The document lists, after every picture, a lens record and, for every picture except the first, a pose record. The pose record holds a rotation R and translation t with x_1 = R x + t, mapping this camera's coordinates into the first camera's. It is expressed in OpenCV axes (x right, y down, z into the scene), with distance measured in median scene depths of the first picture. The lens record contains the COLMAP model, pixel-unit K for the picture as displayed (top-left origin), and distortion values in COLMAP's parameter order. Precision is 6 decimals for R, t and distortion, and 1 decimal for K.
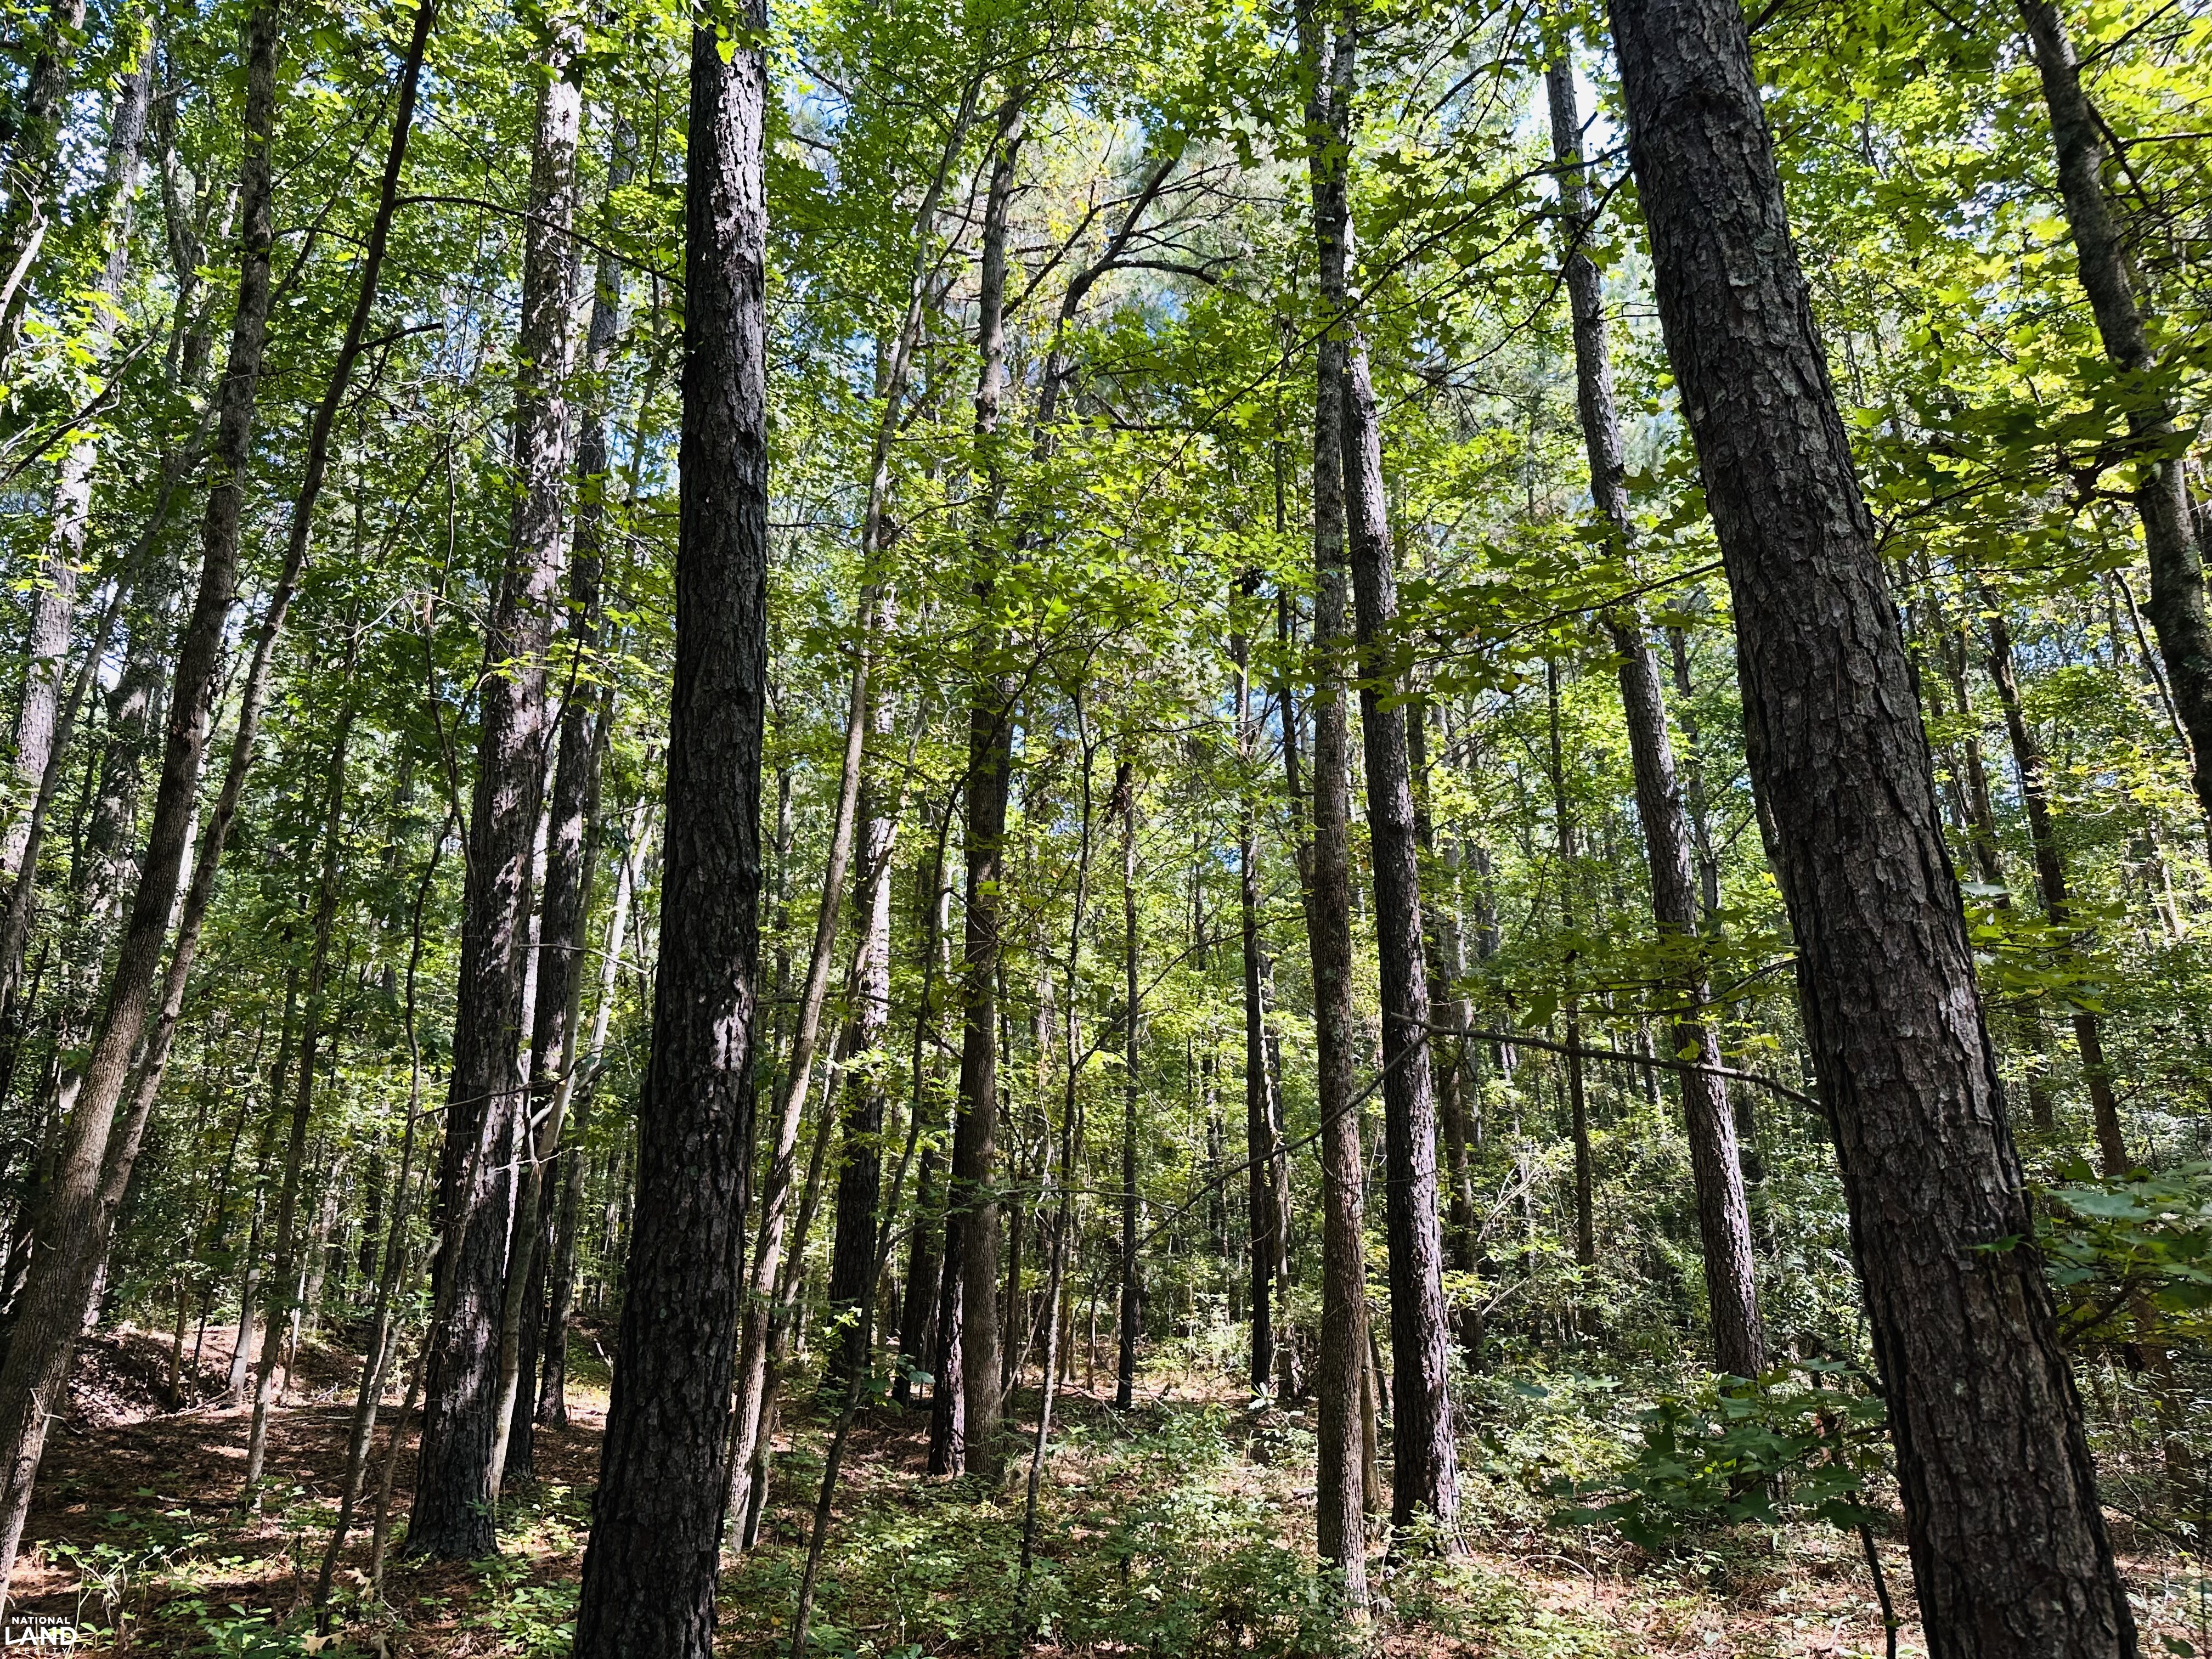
lens RADIAL K [[1635.2, 0, 1106.1], [0, 1635.2, 787.4], [0, 0, 1]] dist [0.028118, -0.036200]
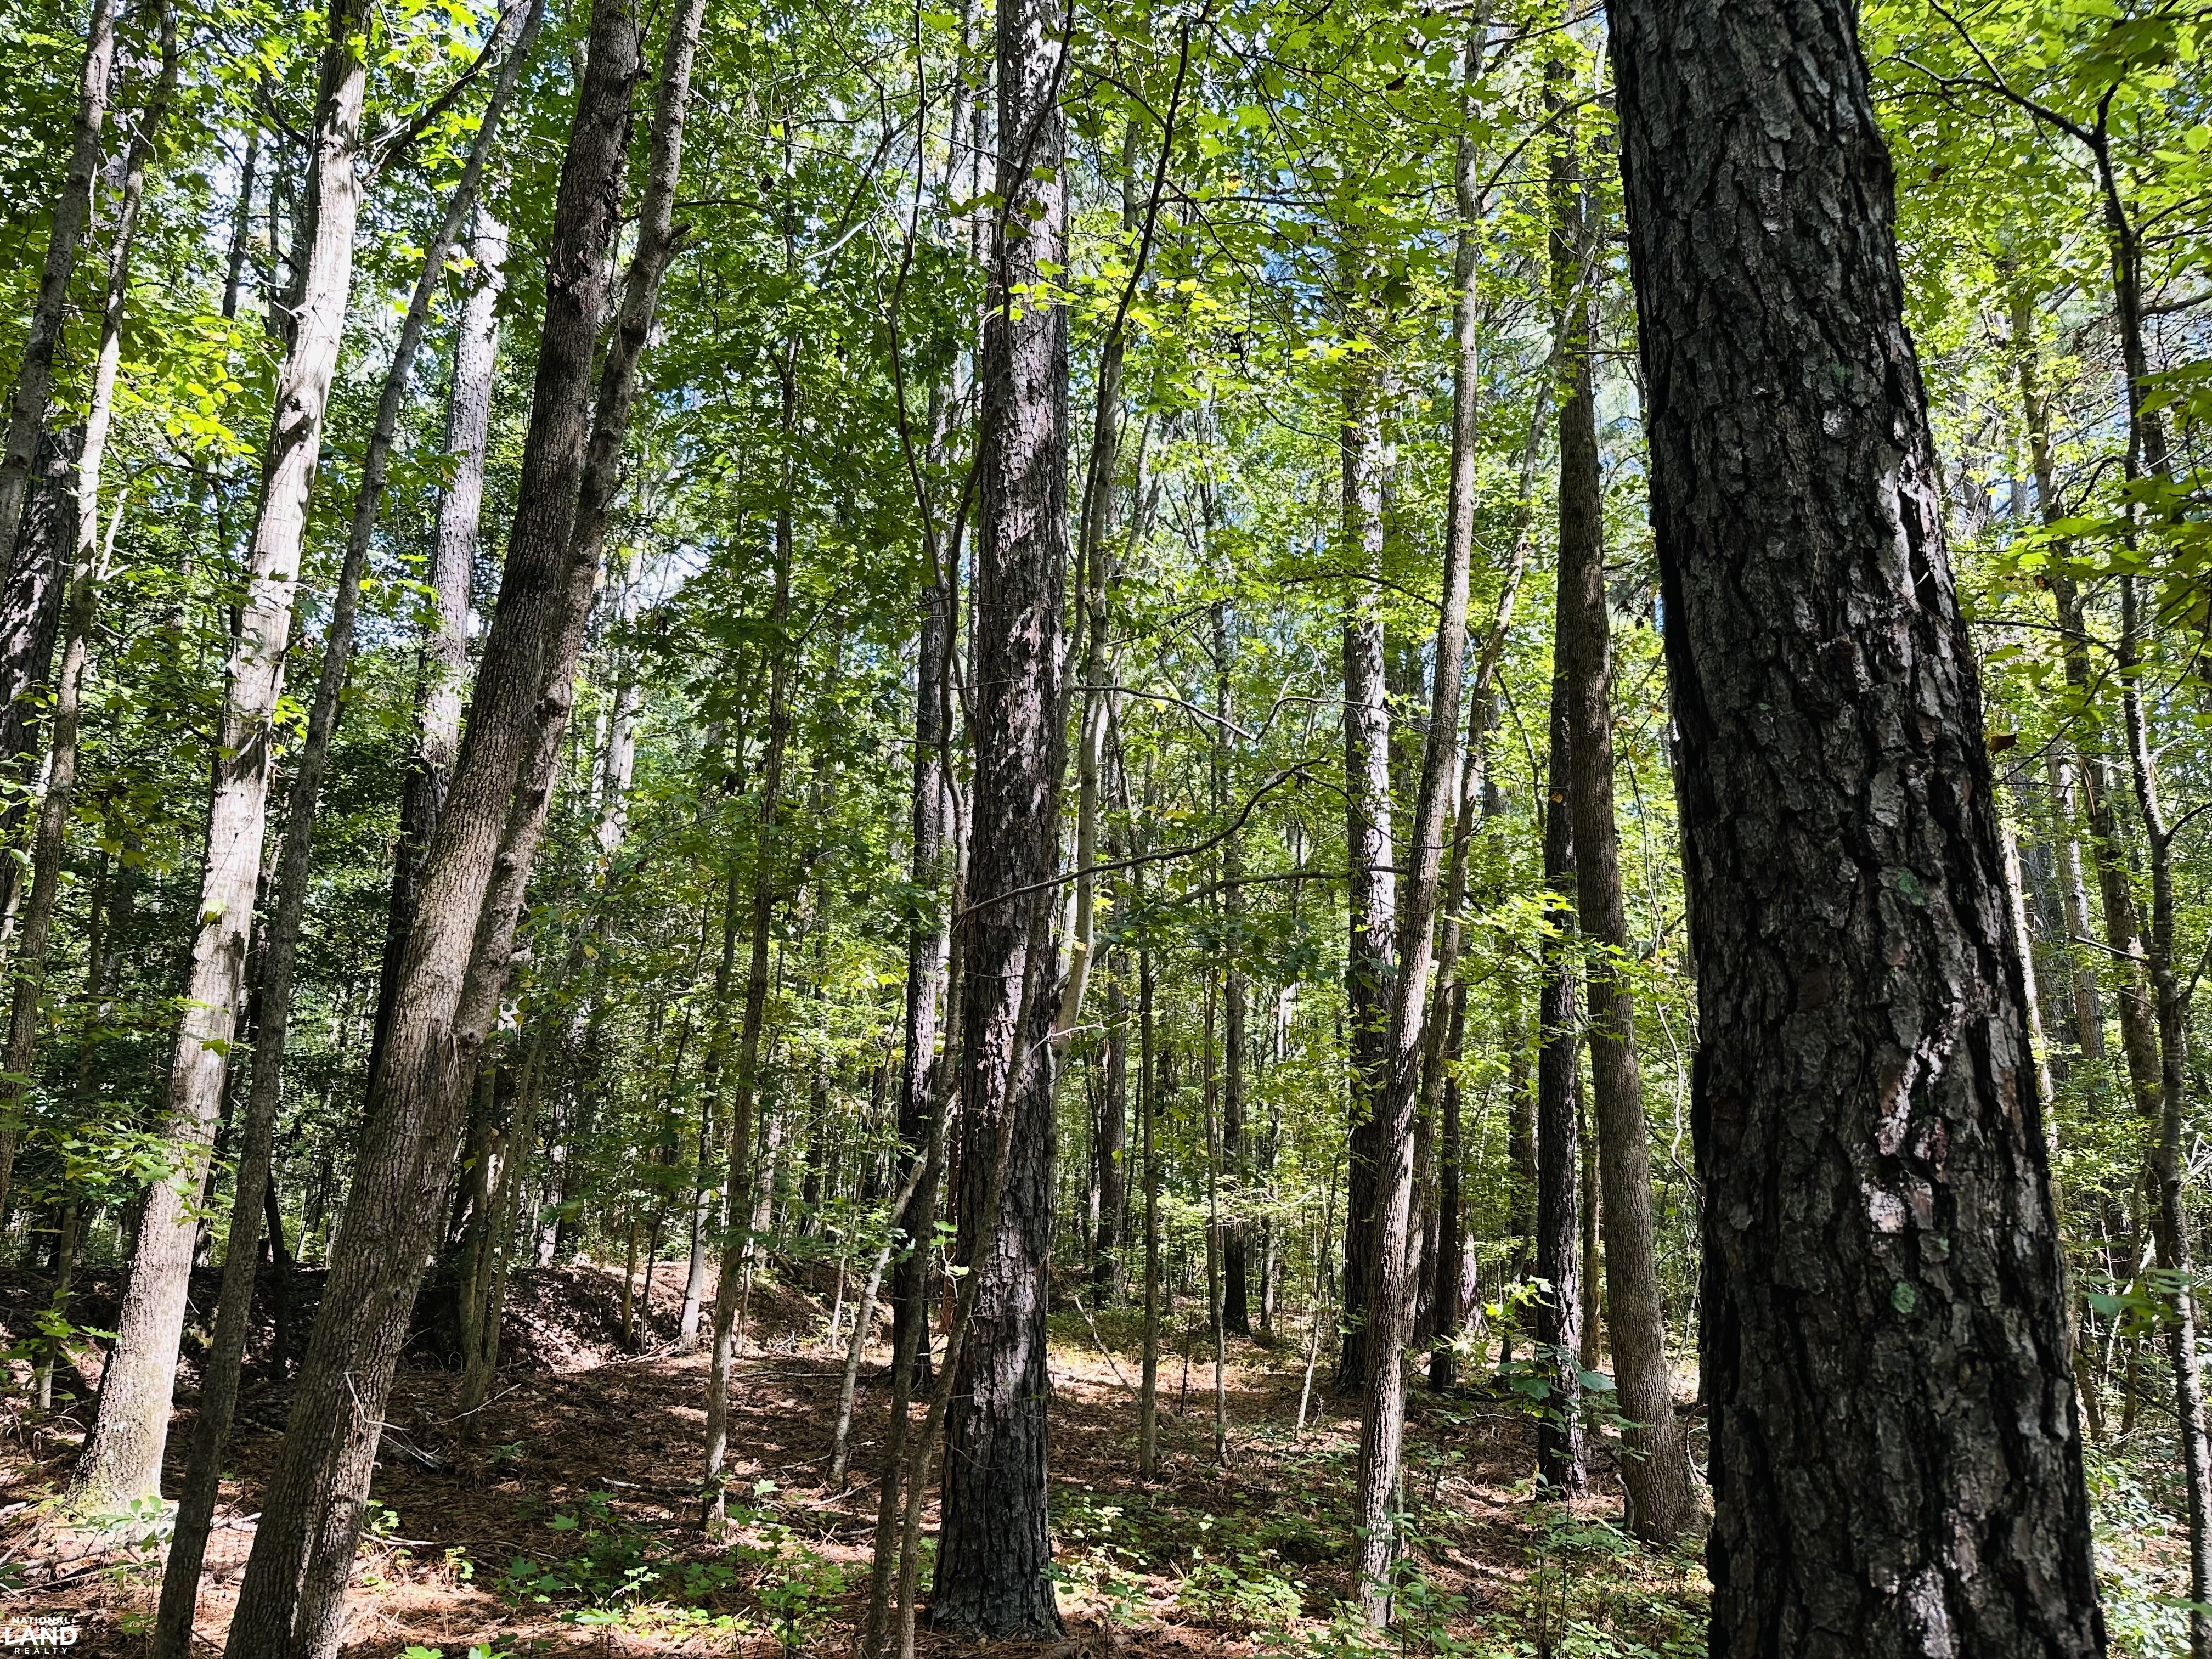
lens RADIAL K [[1635.2, 0, 1106.1], [0, 1635.2, 787.4], [0, 0, 1]] dist [0.028118, -0.036200]
pose [[0.974192, -0.027781, -0.224005, -0.106802], [0.032832, 0.999283, 0.018854, 0.064072], [0.223320, -0.025722, 0.974406, 0.201148]]
